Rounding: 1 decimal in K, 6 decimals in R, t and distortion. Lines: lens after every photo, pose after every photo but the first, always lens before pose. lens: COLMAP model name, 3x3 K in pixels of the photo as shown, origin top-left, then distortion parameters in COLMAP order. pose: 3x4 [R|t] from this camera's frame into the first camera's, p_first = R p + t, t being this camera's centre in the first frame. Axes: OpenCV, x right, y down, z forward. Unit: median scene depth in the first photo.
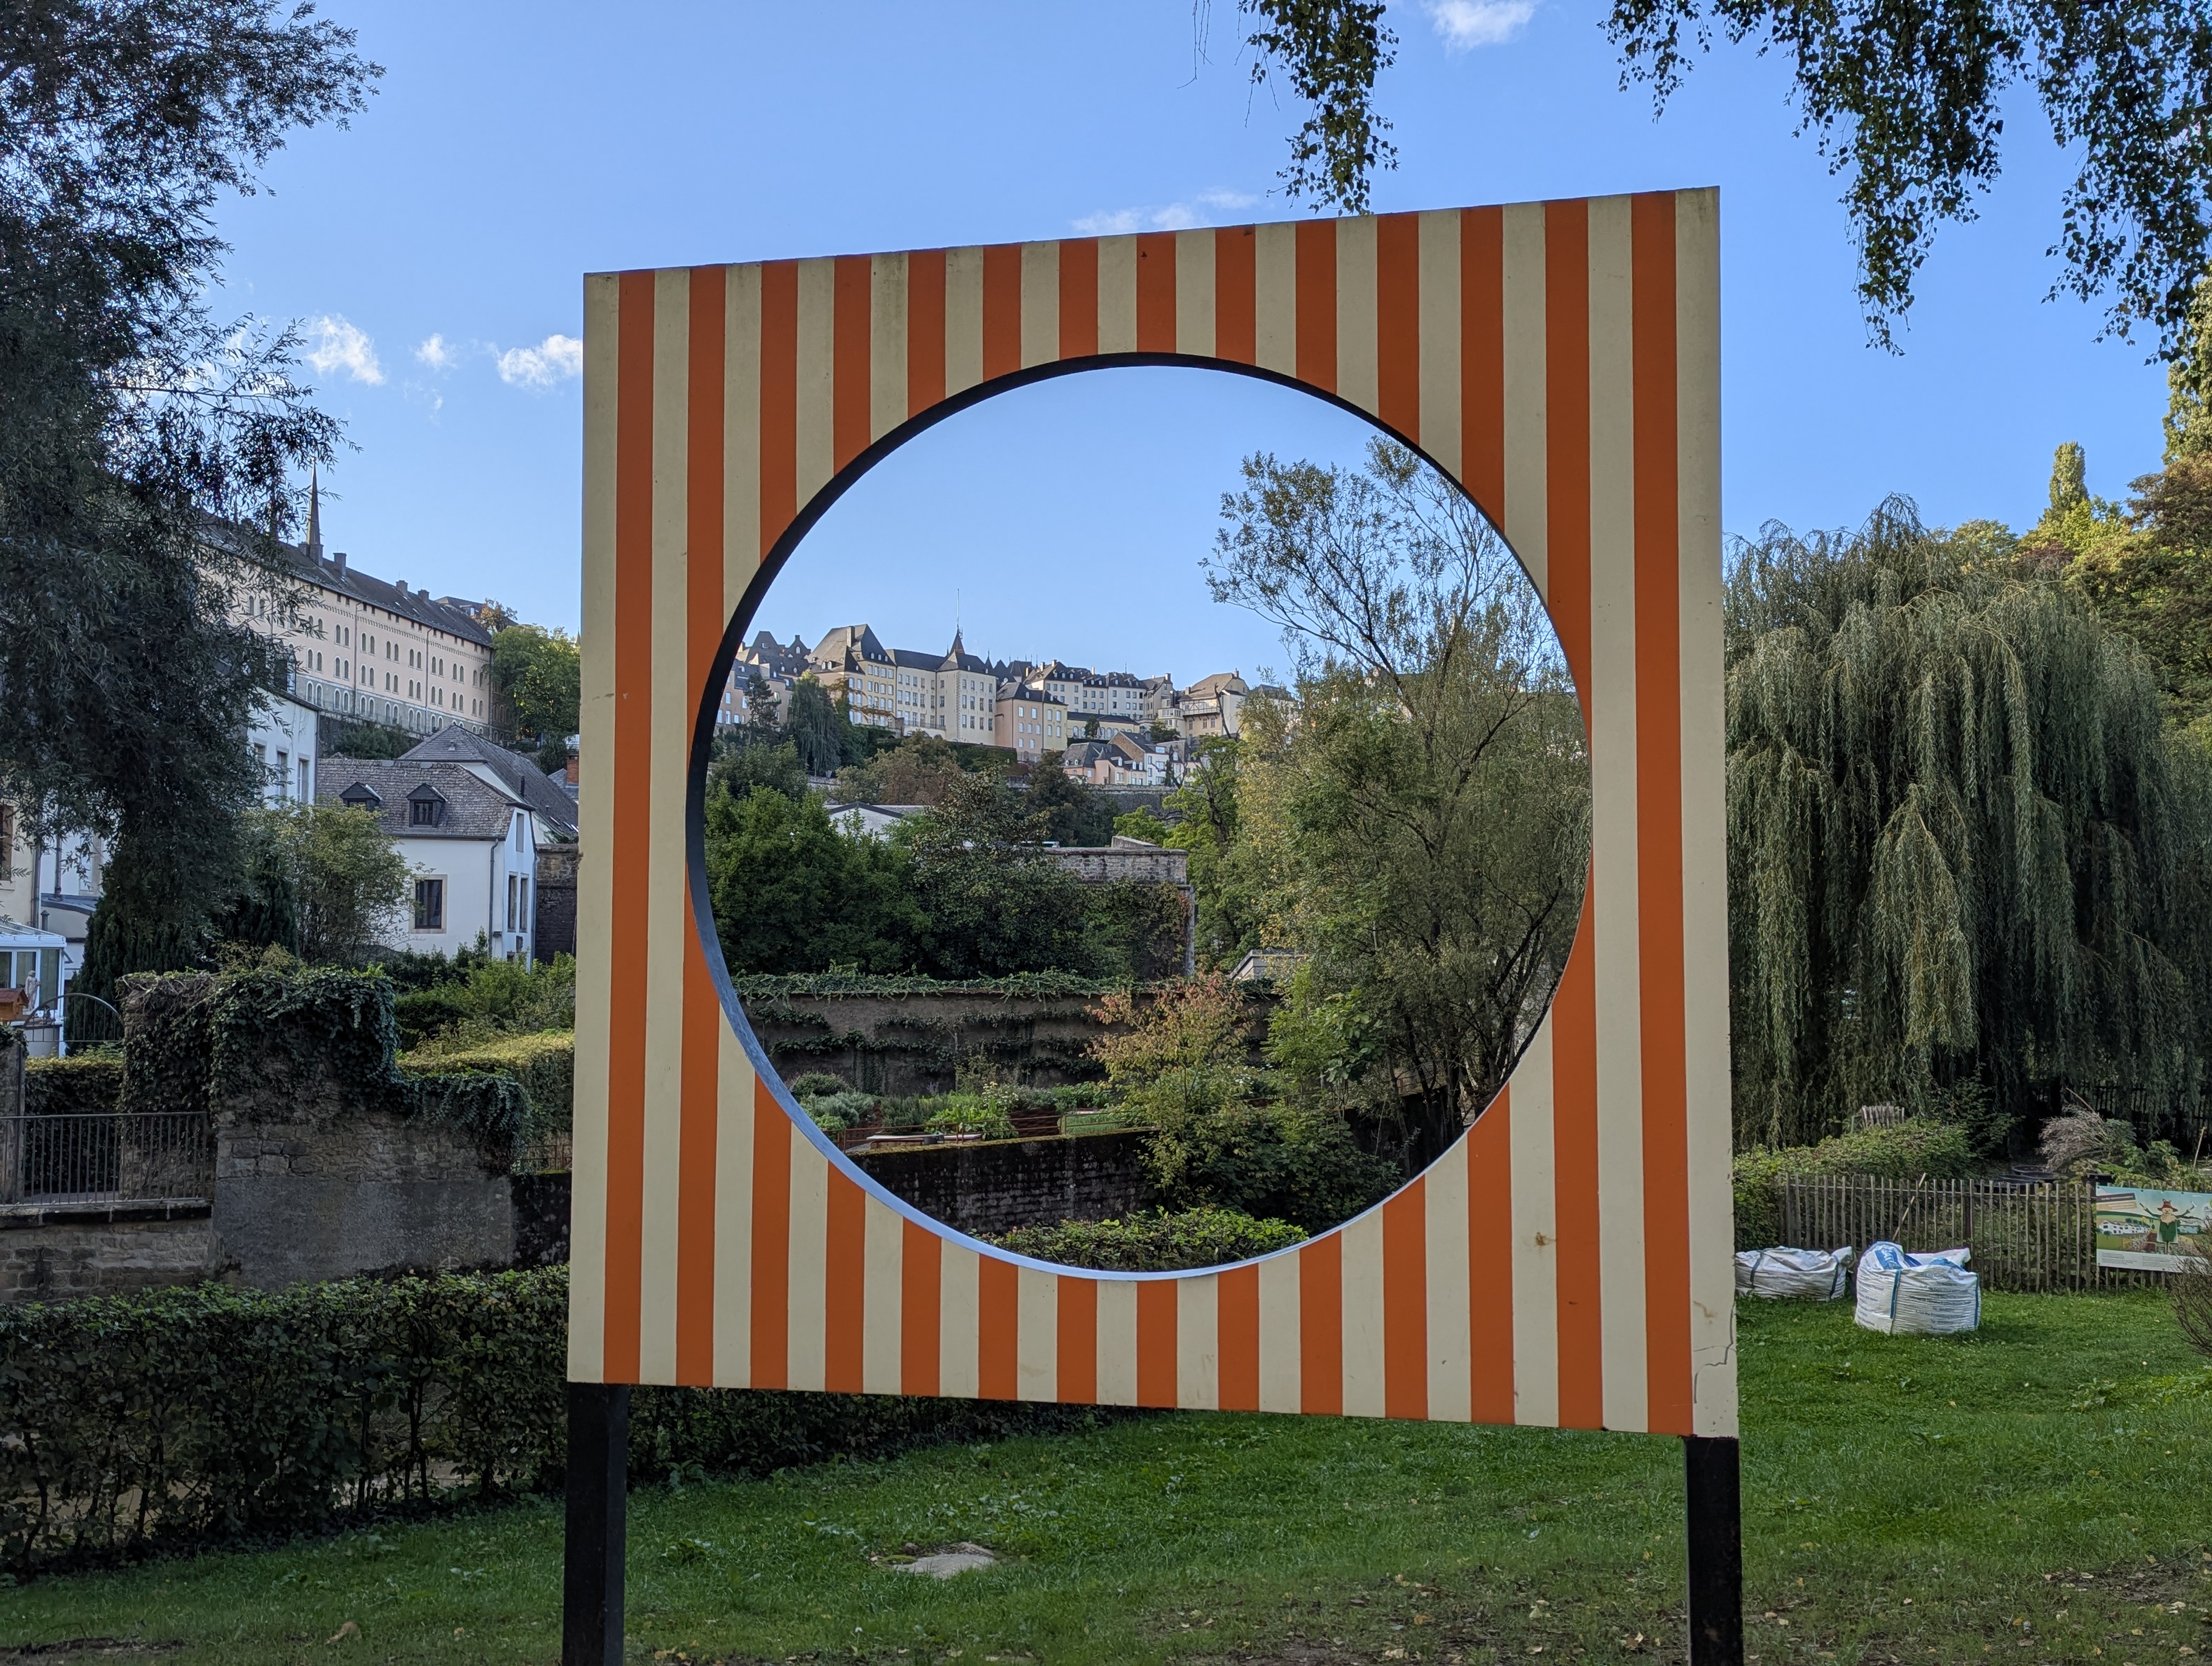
lens RADIAL K [[1902.3, 0, 1103.3], [0, 1902.3, 833.8], [0, 0, 1]] dist [0.035268, -0.013502]
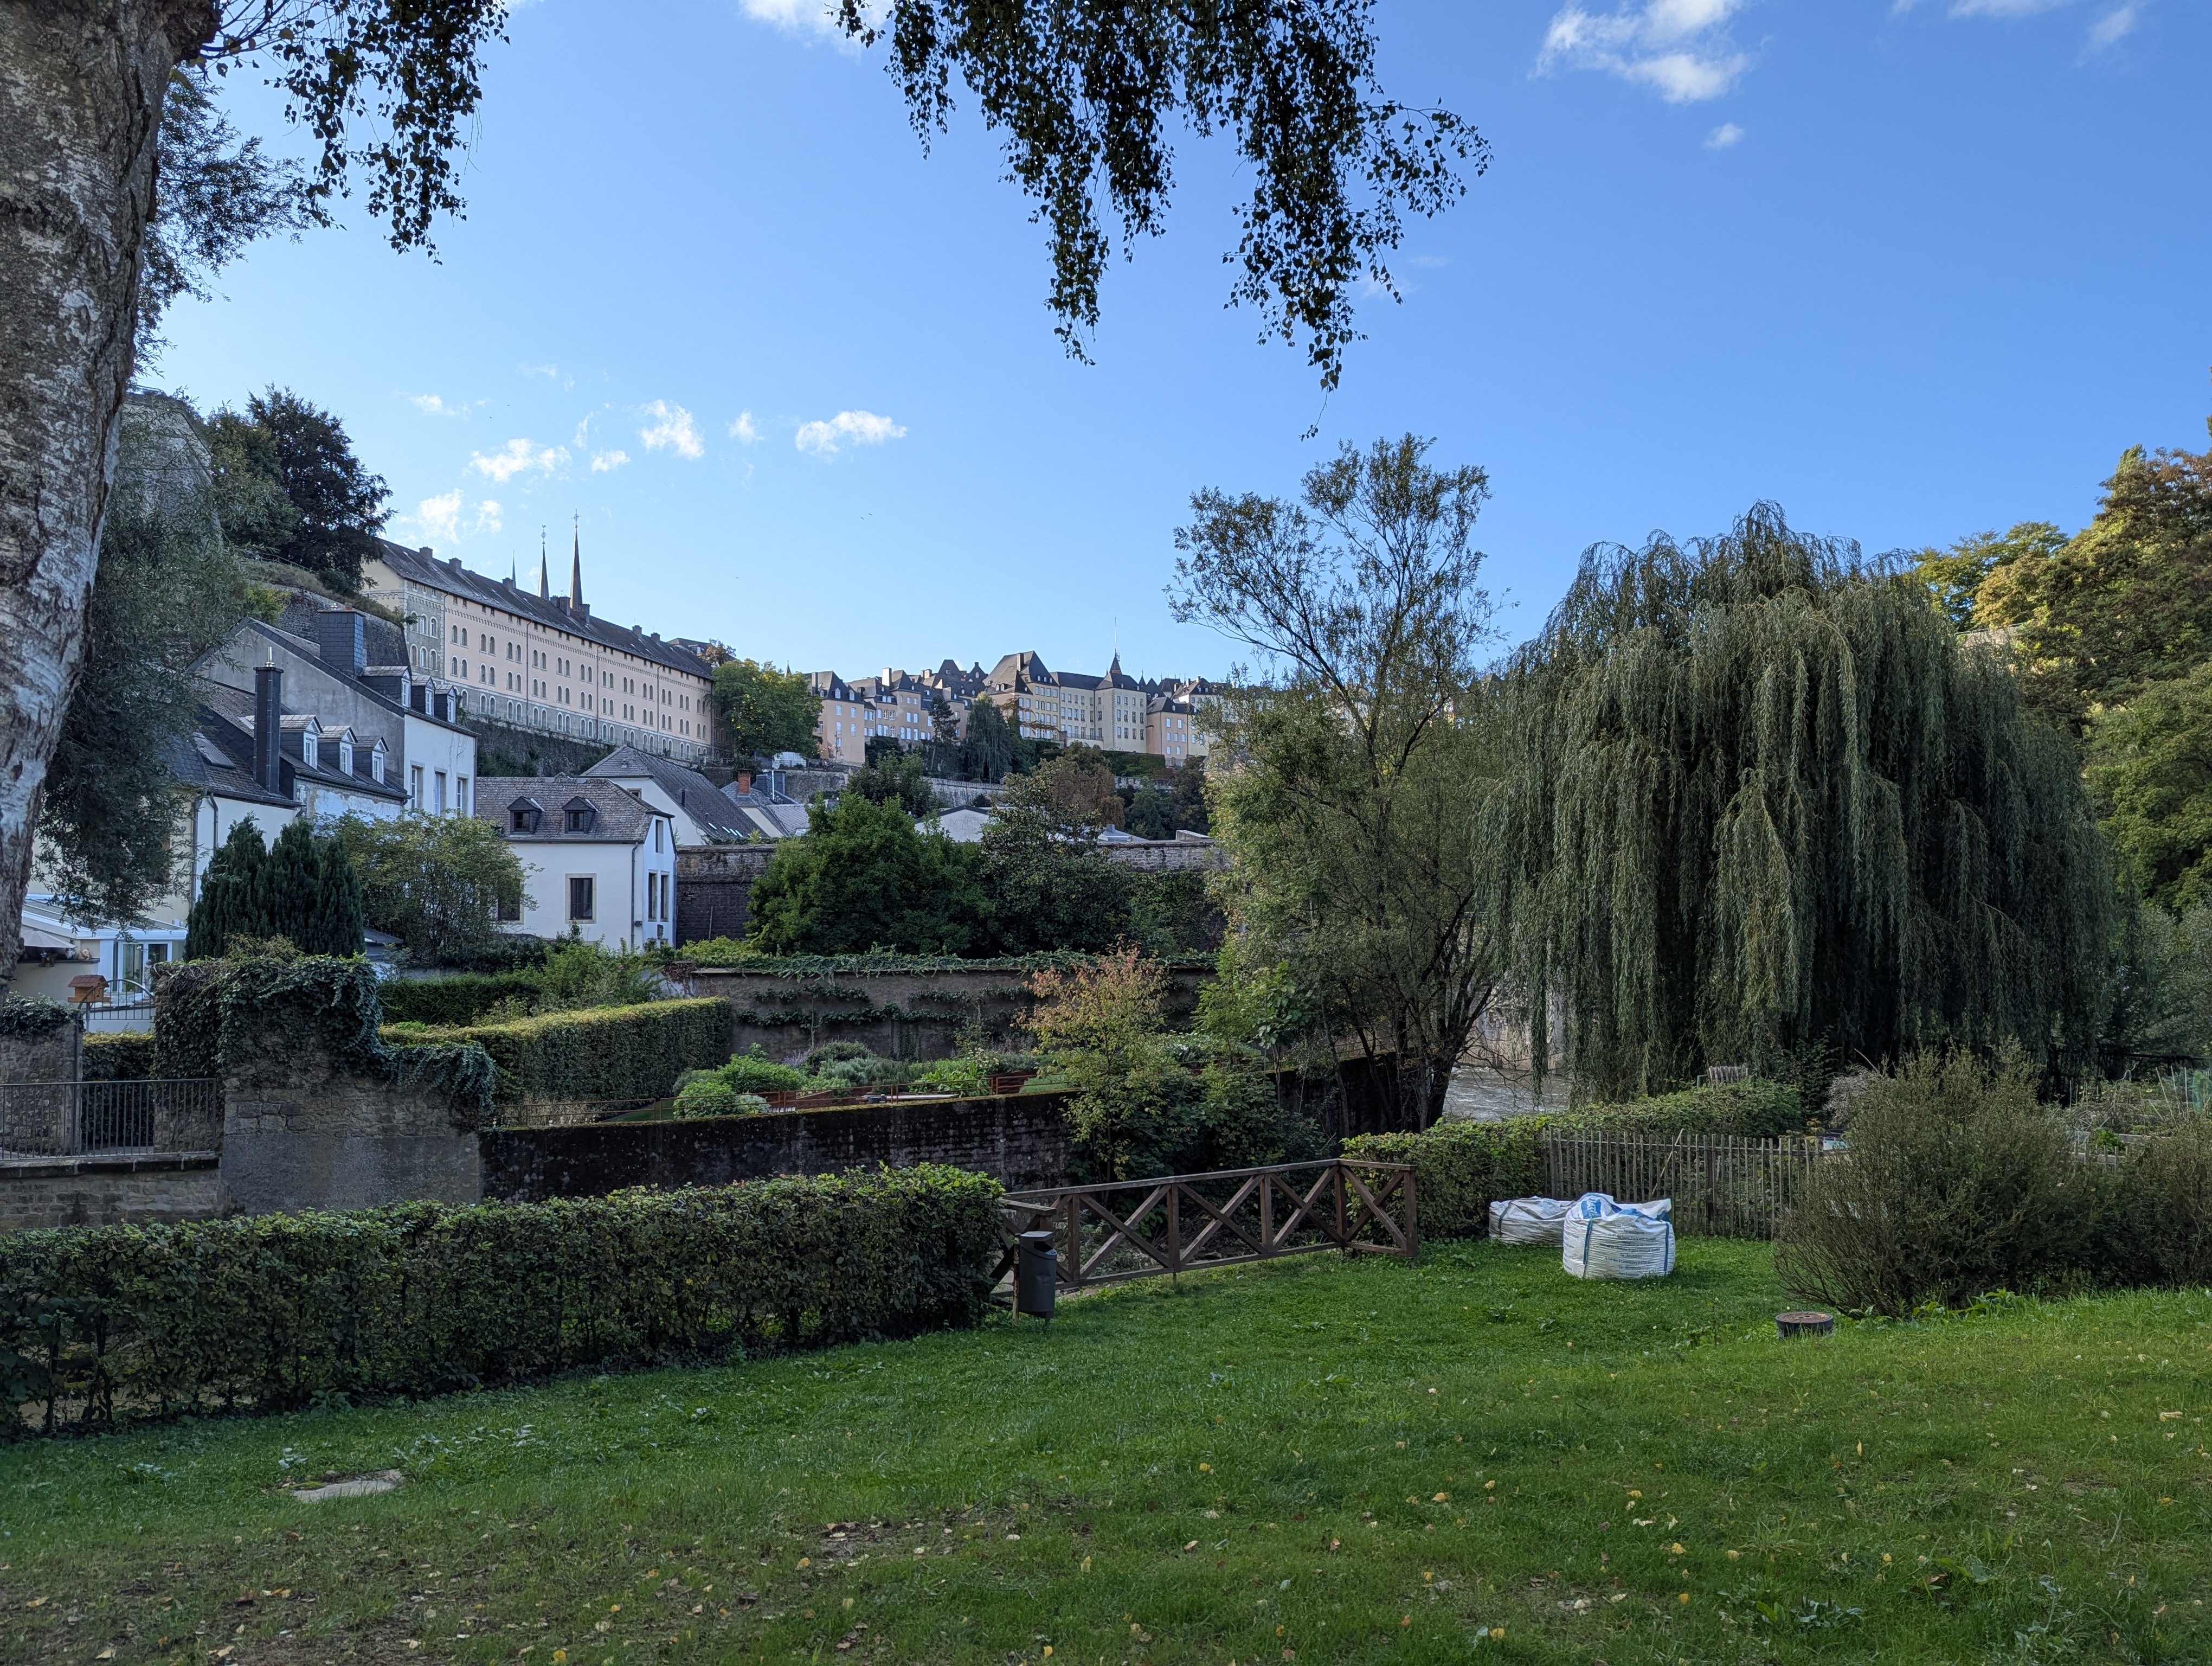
lens RADIAL K [[1655.3, 0, 1115.2], [0, 1655.3, 834.5], [0, 0, 1]] dist [0.040713, -0.019858]
pose [[0.994512, -0.018385, -0.102999, 0.149634], [0.018690, 0.999823, 0.001997, 0.002435], [0.102944, -0.003911, 0.994679, 0.025187]]
